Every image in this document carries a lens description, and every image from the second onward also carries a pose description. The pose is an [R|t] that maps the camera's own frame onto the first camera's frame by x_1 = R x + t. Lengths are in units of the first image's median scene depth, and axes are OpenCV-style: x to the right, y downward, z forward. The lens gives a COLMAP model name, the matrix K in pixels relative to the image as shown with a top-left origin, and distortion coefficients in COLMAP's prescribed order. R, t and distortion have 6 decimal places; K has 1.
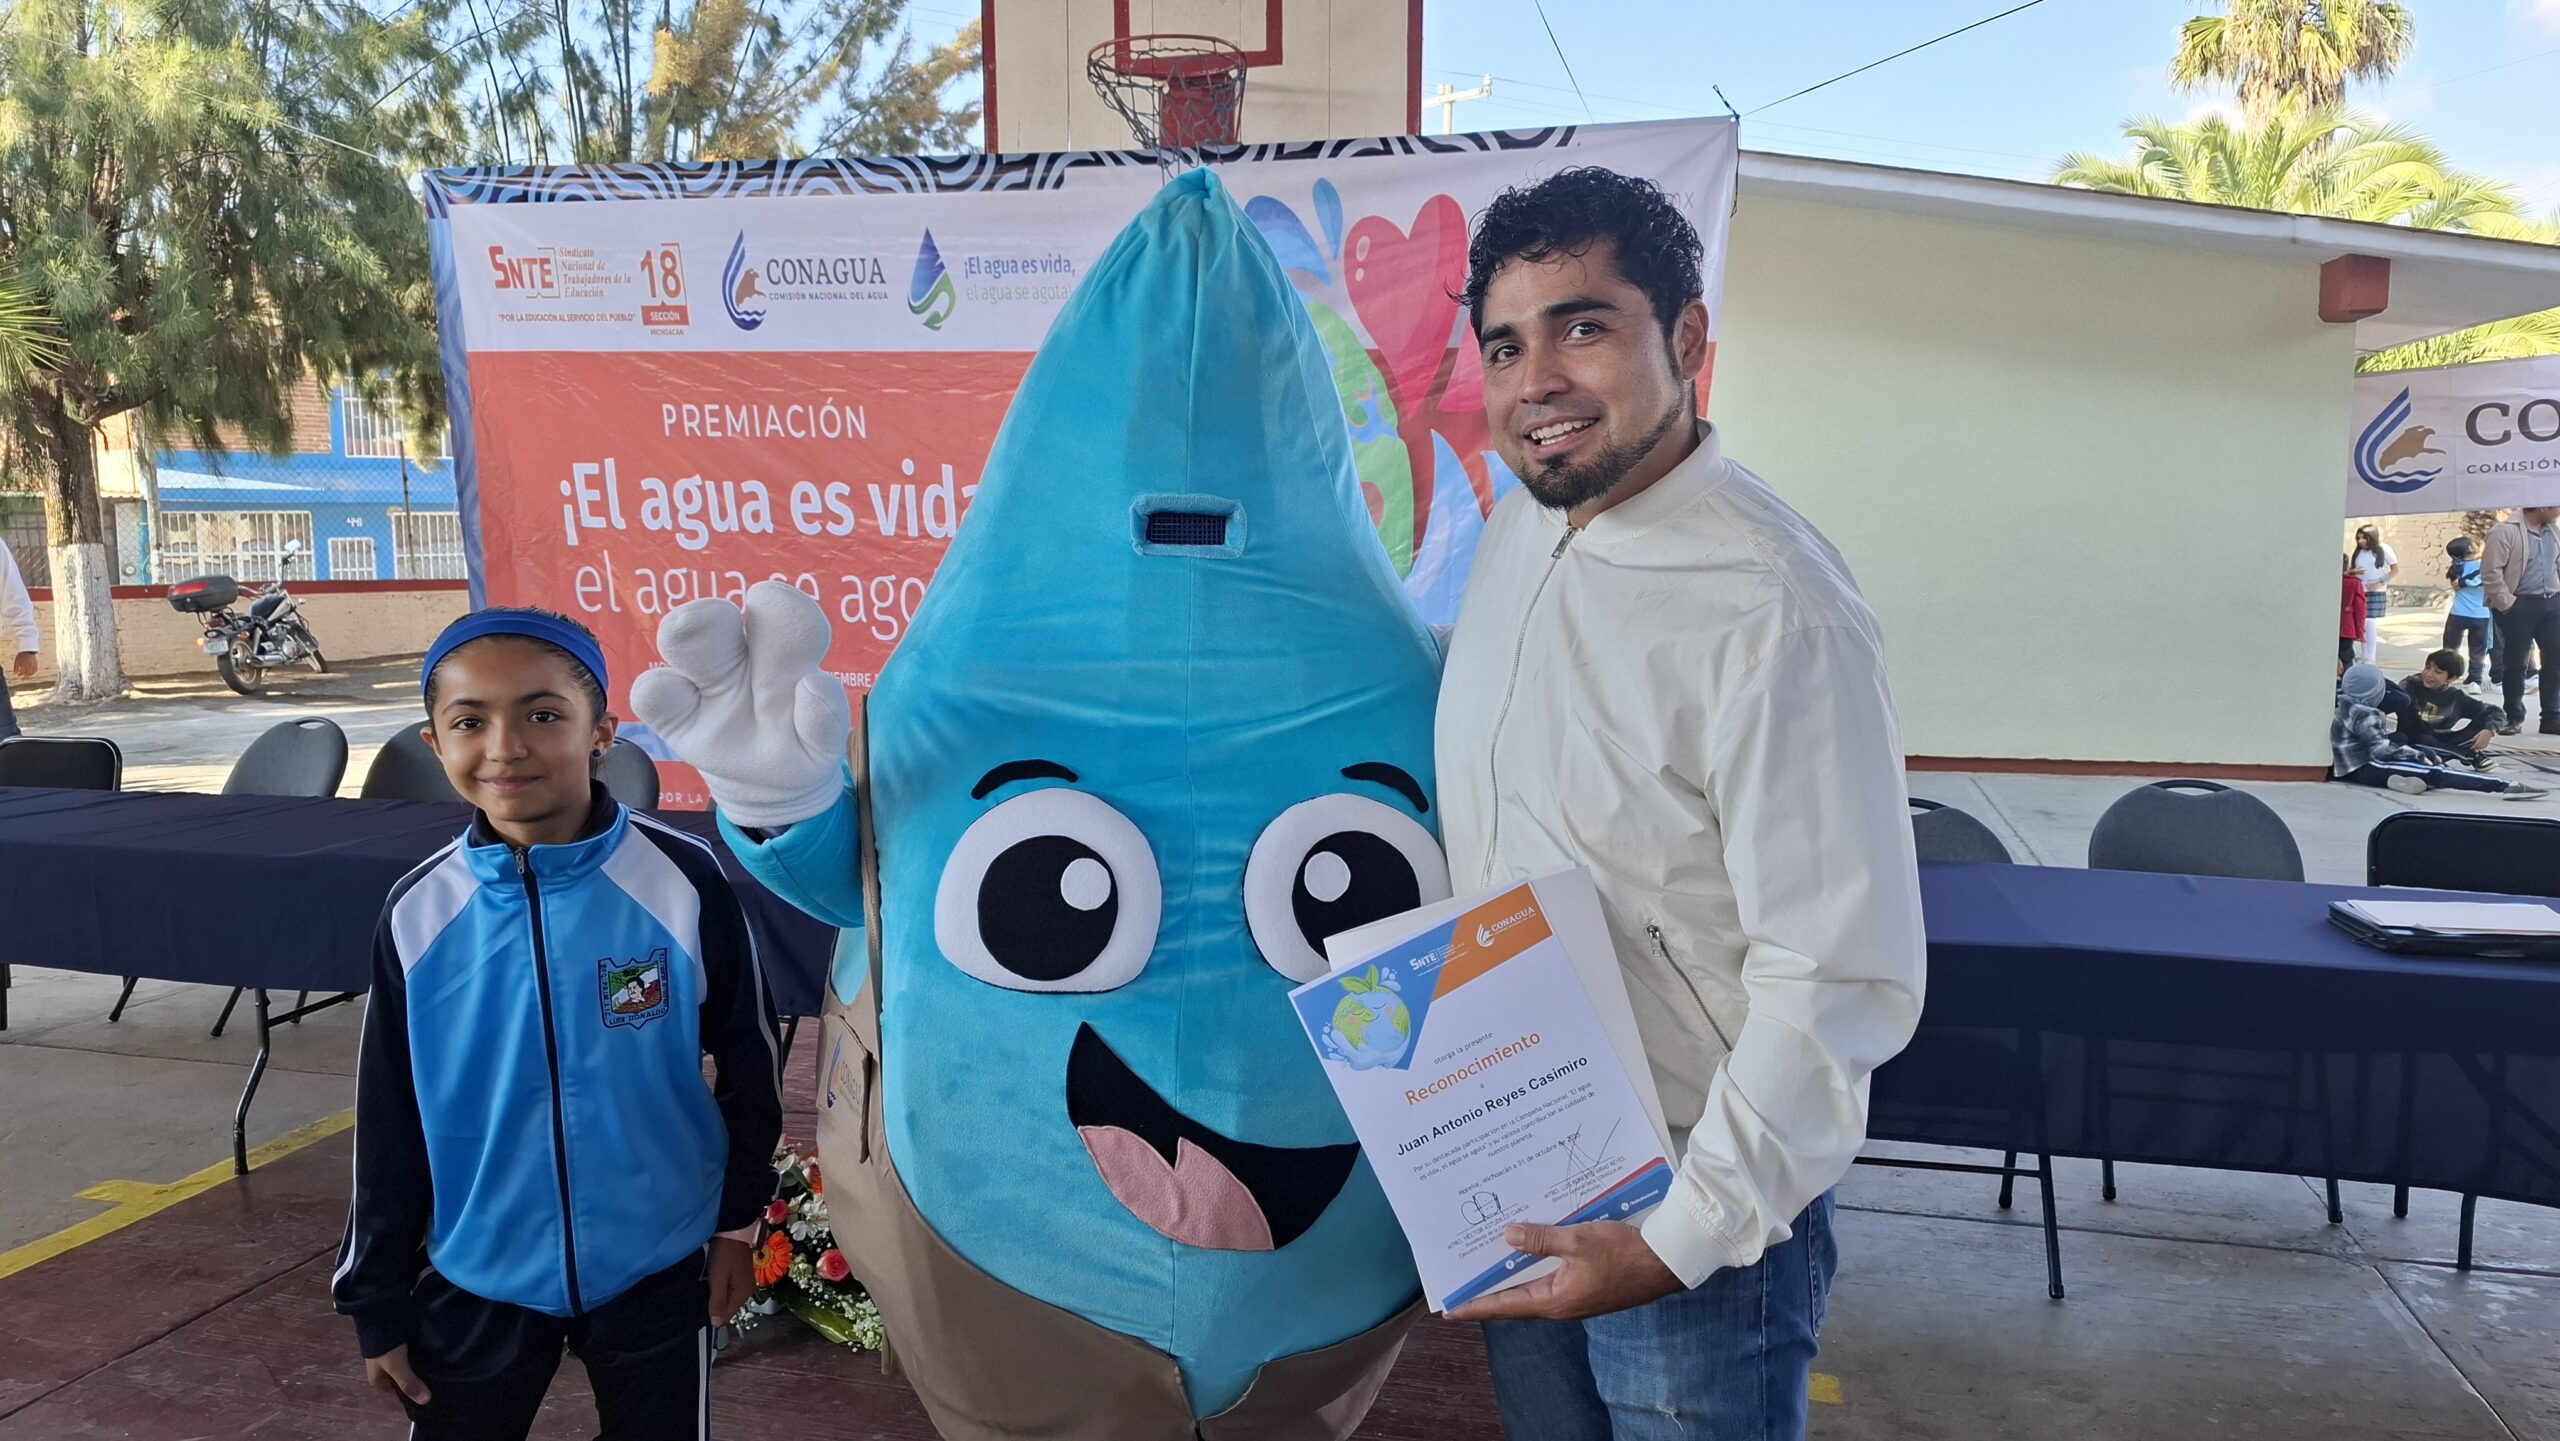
lens RADIAL K [[1484.4, 0, 1280.0], [0, 1484.4, 720.5], [0, 0, 1]] dist [0.004568, -0.034719]
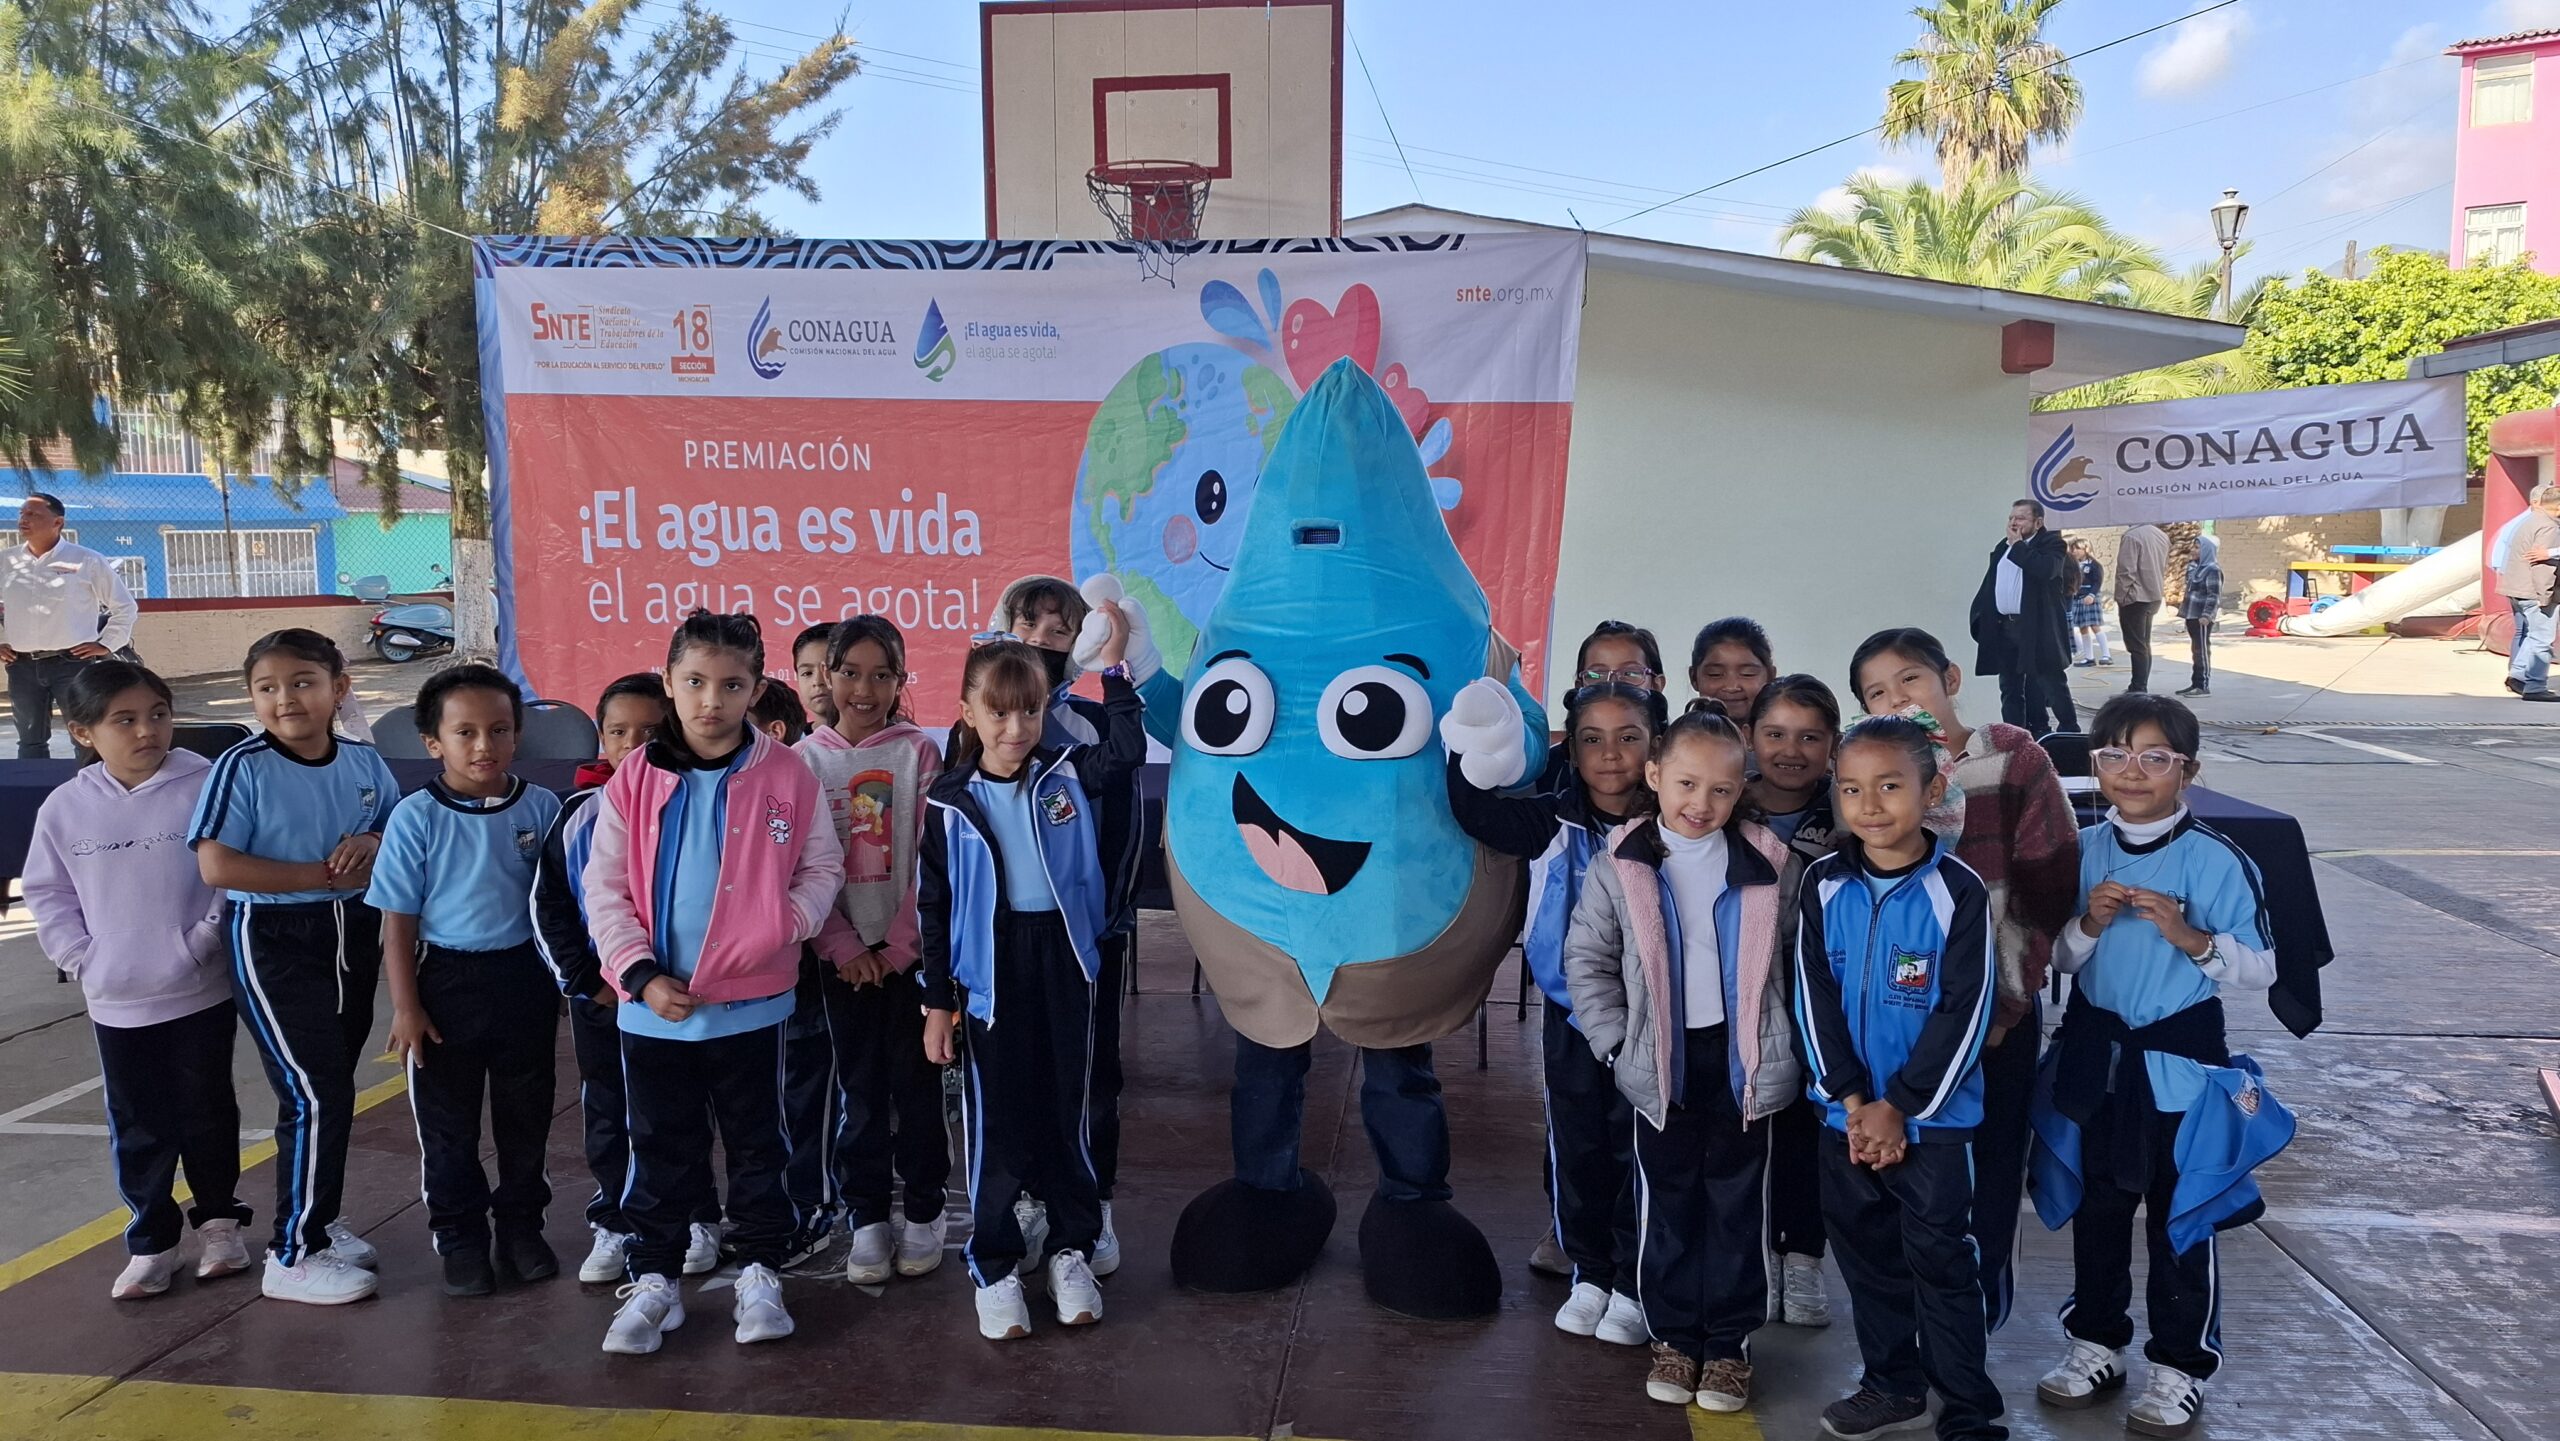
lens RADIAL K [[1484.4, 0, 1280.0], [0, 1484.4, 720.5], [0, 0, 1]] dist [0.004568, -0.034719]
pose [[0.988491, -0.023171, 0.149493, -0.134504], [0.025053, 0.999629, -0.010721, 0.029424], [-0.149189, 0.014343, 0.988705, -0.212473]]
